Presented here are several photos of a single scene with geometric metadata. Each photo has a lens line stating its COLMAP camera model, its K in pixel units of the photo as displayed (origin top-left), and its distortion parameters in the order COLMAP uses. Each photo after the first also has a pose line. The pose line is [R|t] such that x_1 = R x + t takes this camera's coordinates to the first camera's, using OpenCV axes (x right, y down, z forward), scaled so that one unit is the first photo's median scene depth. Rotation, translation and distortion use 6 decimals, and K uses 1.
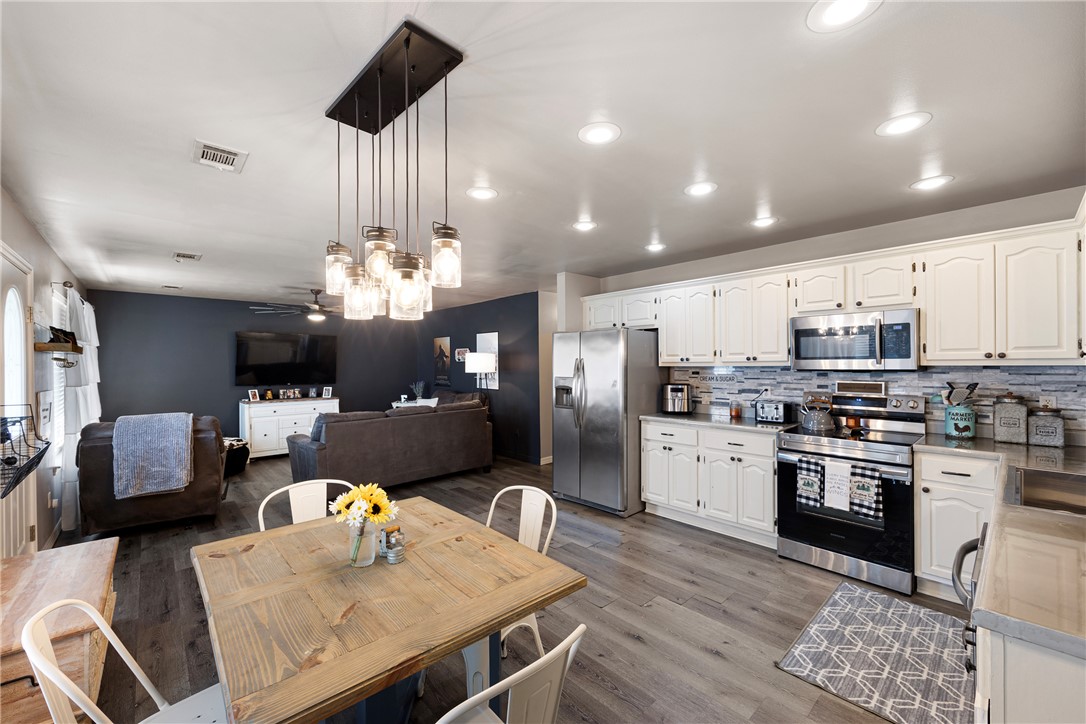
lens RADIAL K [[438.4, 0, 552.9], [0, 438.4, 363.8], [0, 0, 1]] dist [-0.001431, 0.000132]
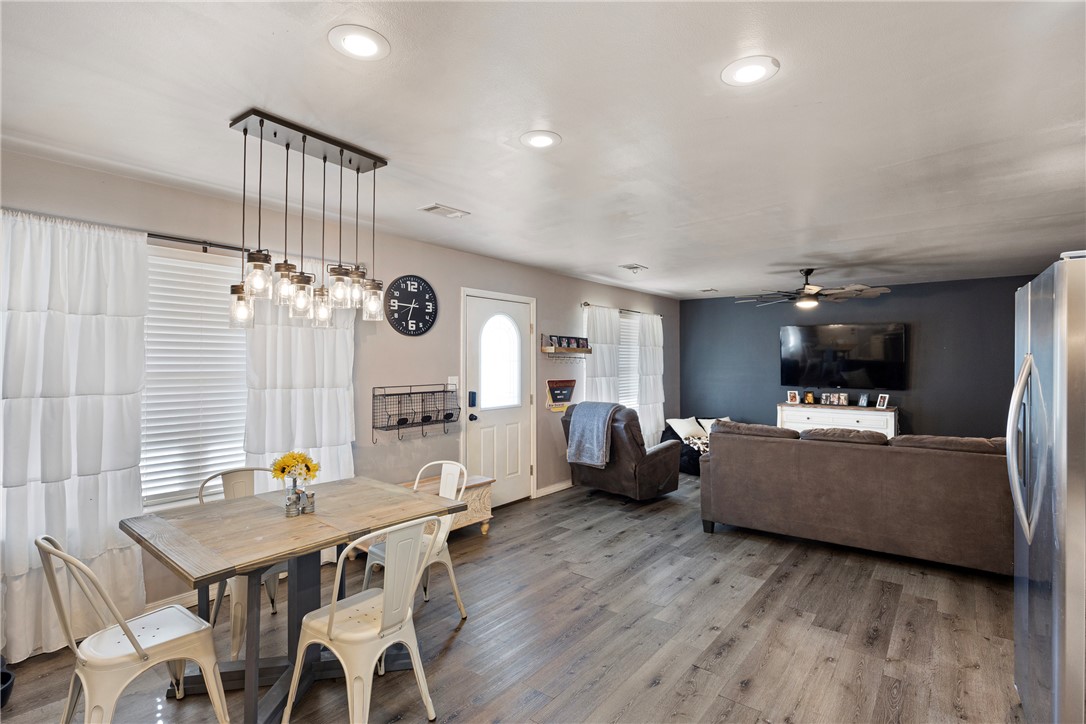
lens RADIAL K [[521.2, 0, 537.7], [0, 521.2, 356.8], [0, 0, 1]] dist [-0.014297, 0.000263]
pose [[0.140032, -0.002429, -0.990144, 0.503549], [-0.006060, 0.999976, -0.003311, -0.005524], [0.990128, 0.006464, 0.140014, 0.602947]]
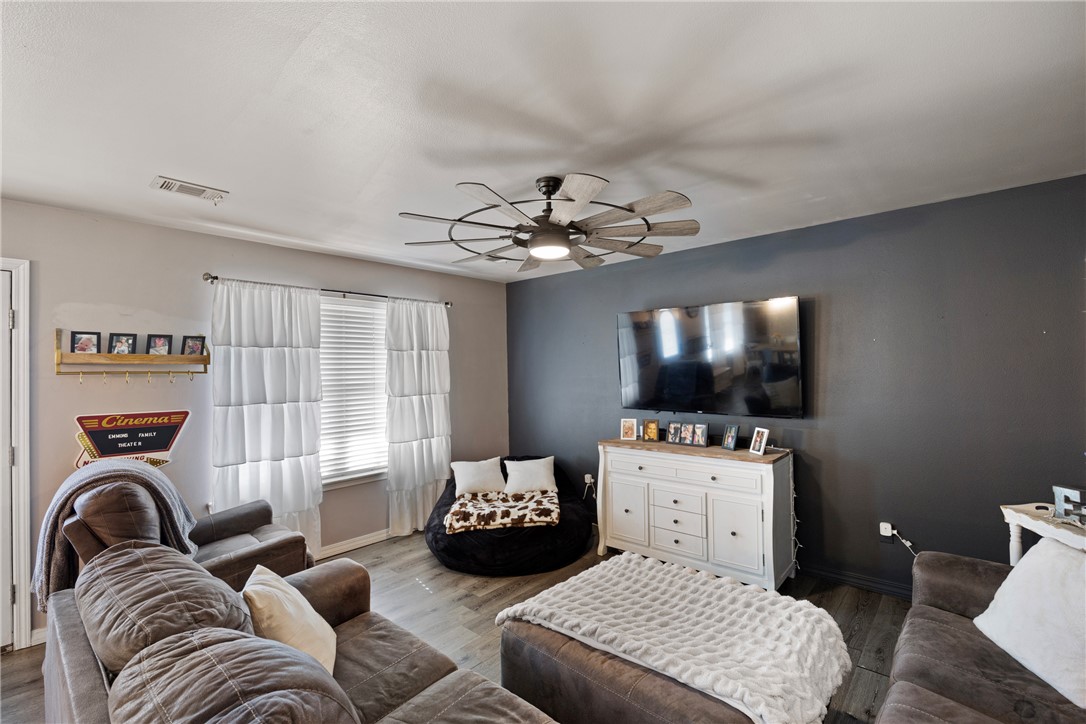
lens RADIAL K [[476.0, 0, 540.1], [0, 476.0, 362.2], [0, 0, 1]] dist [-0.008448, 0.000414]
pose [[0.085118, -0.011097, -0.996309, -0.201644], [0.014259, 0.999849, -0.009918, -0.008765], [0.996269, -0.013362, 0.085264, 1.491867]]
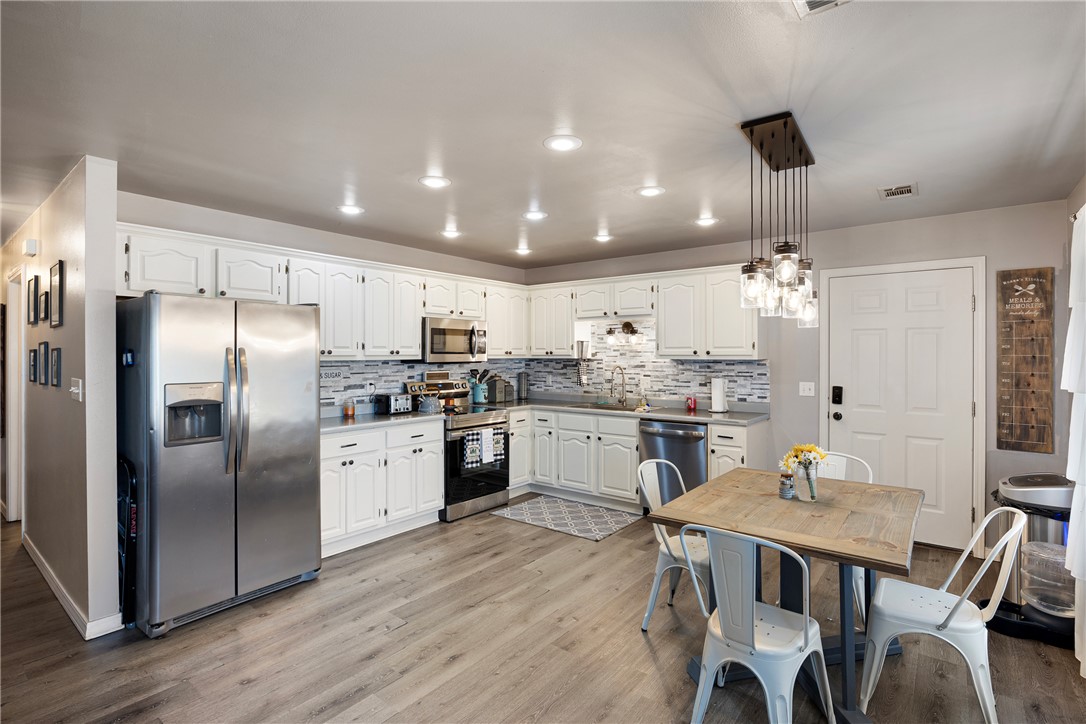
lens RADIAL K [[521.2, 0, 543.3], [0, 521.2, 356.4], [0, 0, 1]] dist [-0.014297, 0.000263]
pose [[-0.154824, 0.005040, 0.987929, -0.756850], [0.004881, 0.999979, -0.004337, 0.004048], [-0.987930, 0.004151, -0.154845, 0.819738]]
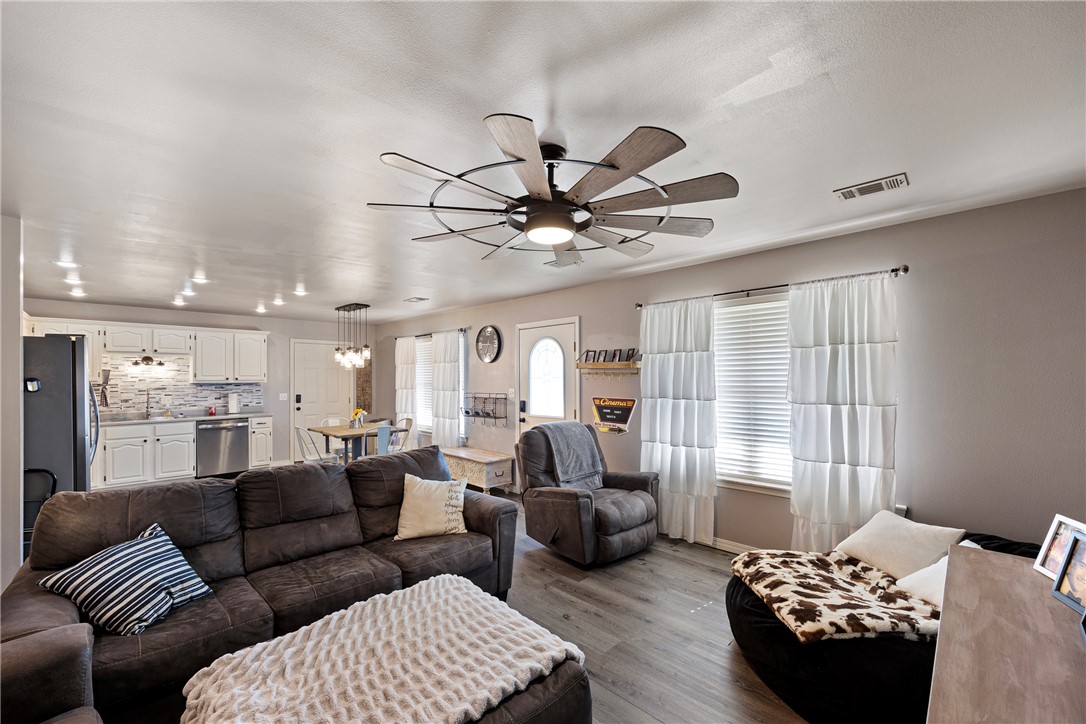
lens RADIAL K [[438.4, 0, 553.5], [0, 438.4, 378.8], [0, 0, 1]] dist [-0.001431, 0.000132]
pose [[-0.998905, 0.012550, -0.045062, -0.821708], [0.012298, 0.999907, 0.005865, -0.002755], [0.045131, 0.005305, -0.998967, 2.066567]]
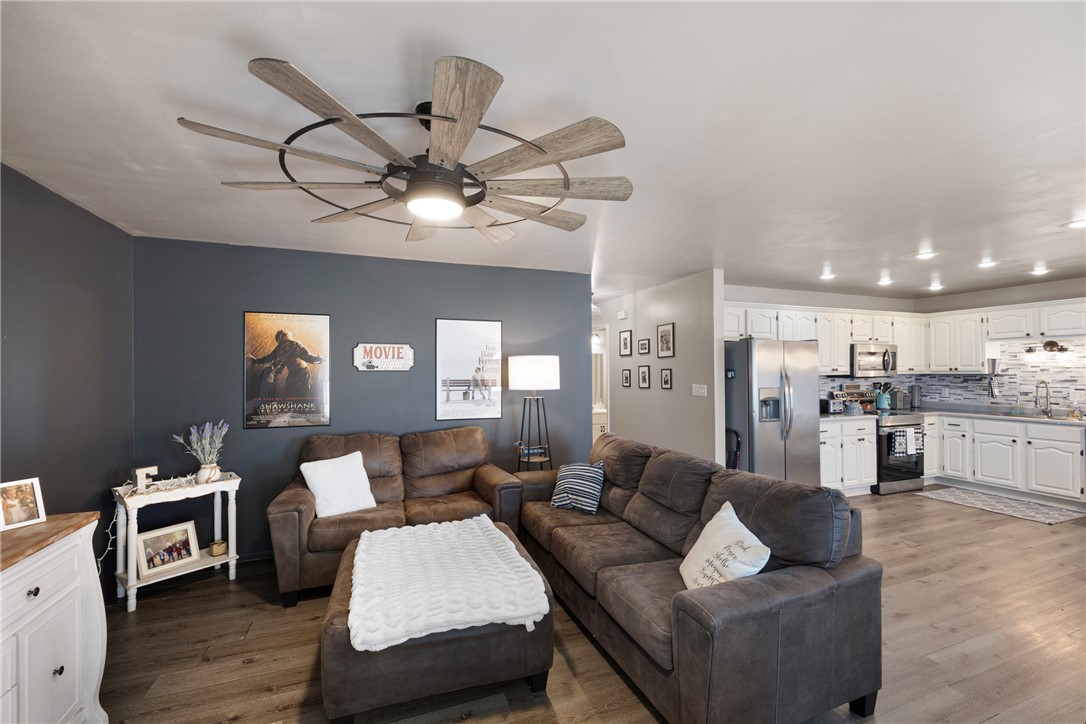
lens RADIAL K [[451.2, 0, 544.8], [0, 451.2, 367.6], [0, 0, 1]] dist [0.001875, 0.000635]
pose [[0.366325, 0.014906, 0.930368, -1.228791], [0.004737, 0.999829, -0.017884, 0.003334], [-0.930475, 0.010959, 0.366192, 1.298741]]
